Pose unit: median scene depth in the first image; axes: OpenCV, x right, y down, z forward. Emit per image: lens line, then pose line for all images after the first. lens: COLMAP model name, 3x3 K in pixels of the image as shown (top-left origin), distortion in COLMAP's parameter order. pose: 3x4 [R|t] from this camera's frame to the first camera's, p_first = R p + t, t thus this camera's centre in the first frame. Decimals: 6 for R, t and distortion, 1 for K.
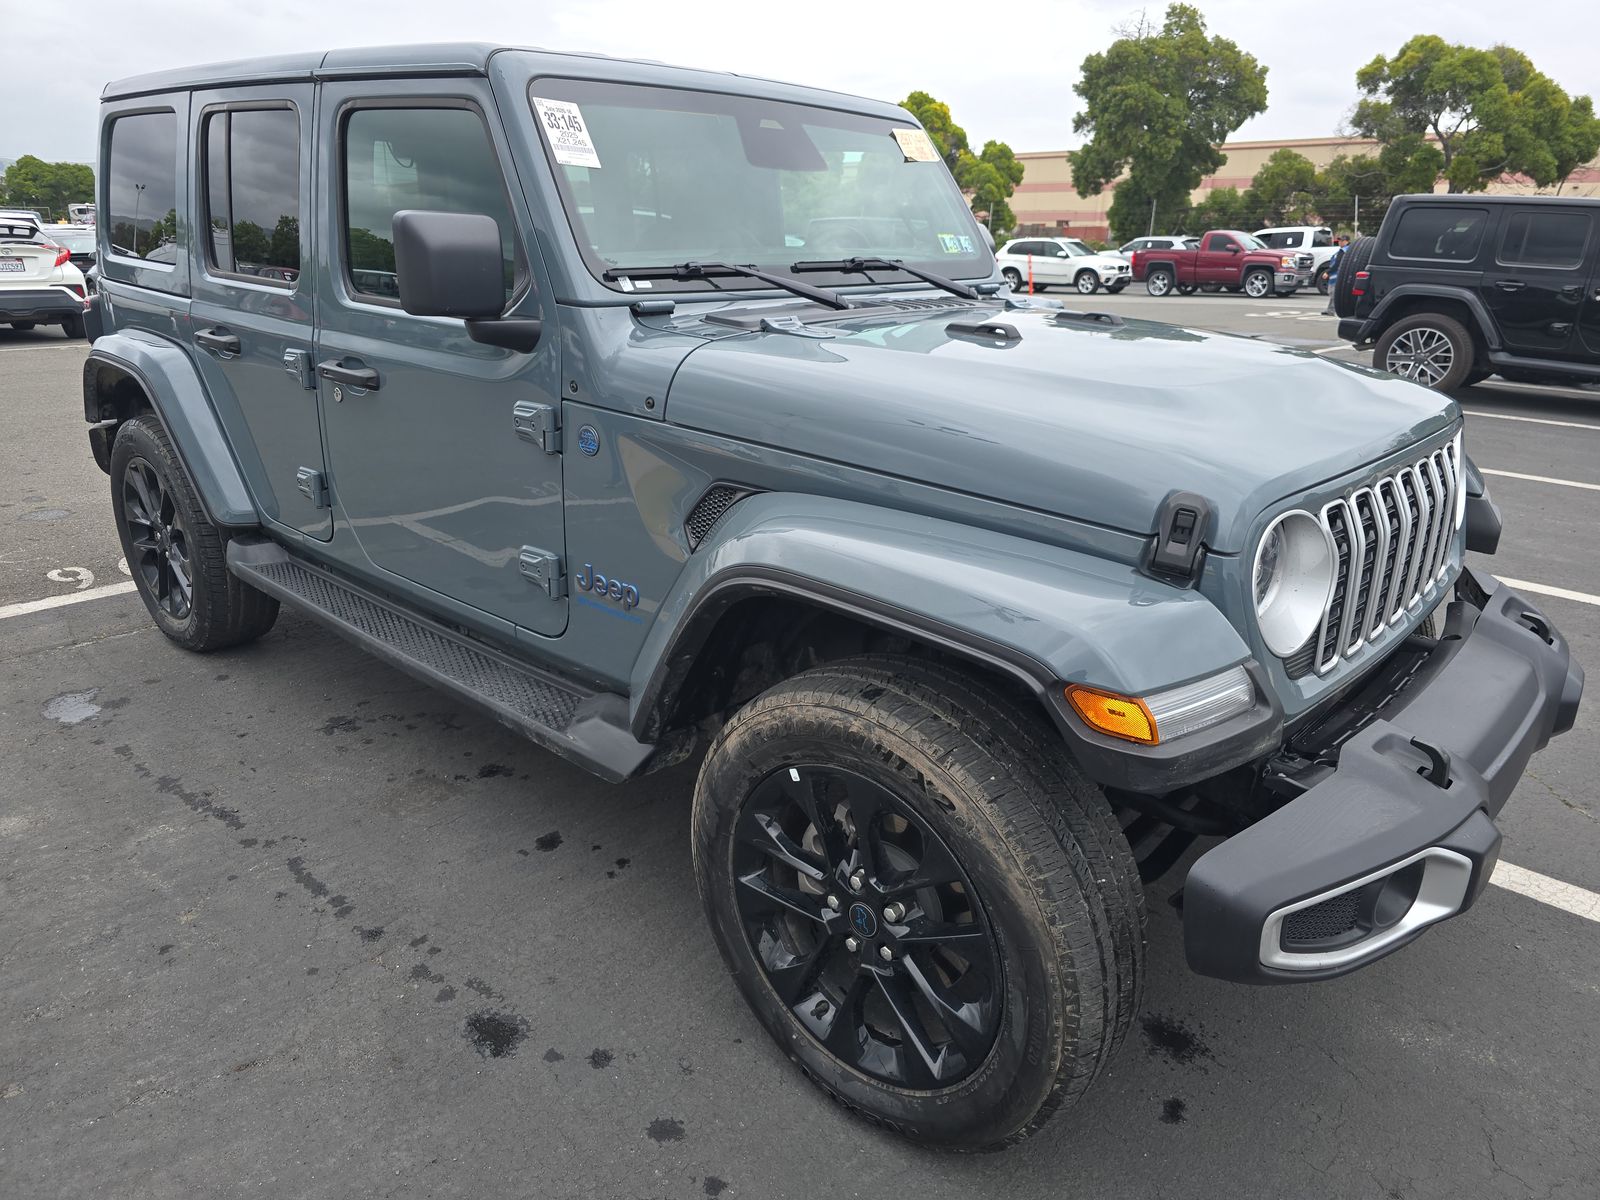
lens RADIAL K [[1117.8, 0, 804.3], [0, 1117.8, 598.7], [0, 0, 1]] dist [0.068827, -0.048155]
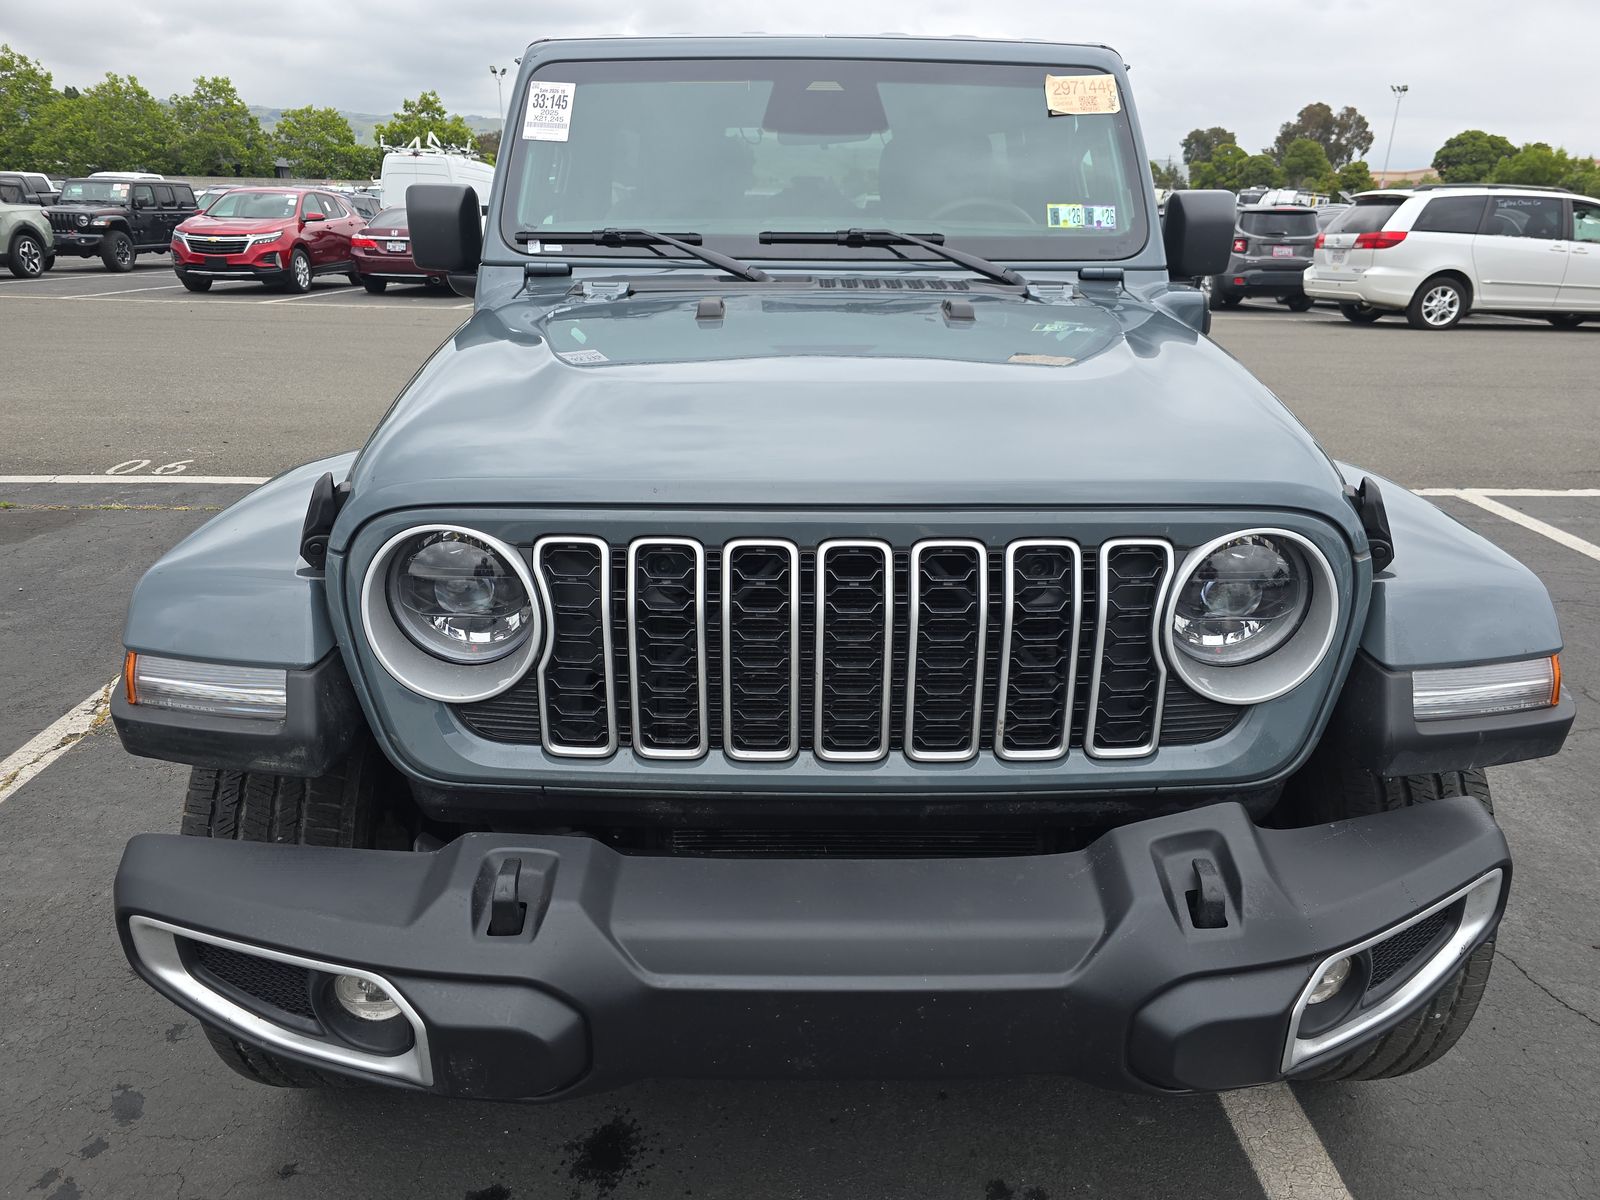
lens RADIAL K [[1117.8, 0, 804.3], [0, 1117.8, 598.7], [0, 0, 1]] dist [0.068827, -0.048155]
pose [[0.676876, 0.261692, -0.688009, 0.767506], [-0.232531, 0.962827, 0.137453, -0.136264], [0.698404, 0.066945, 0.712566, 0.350281]]
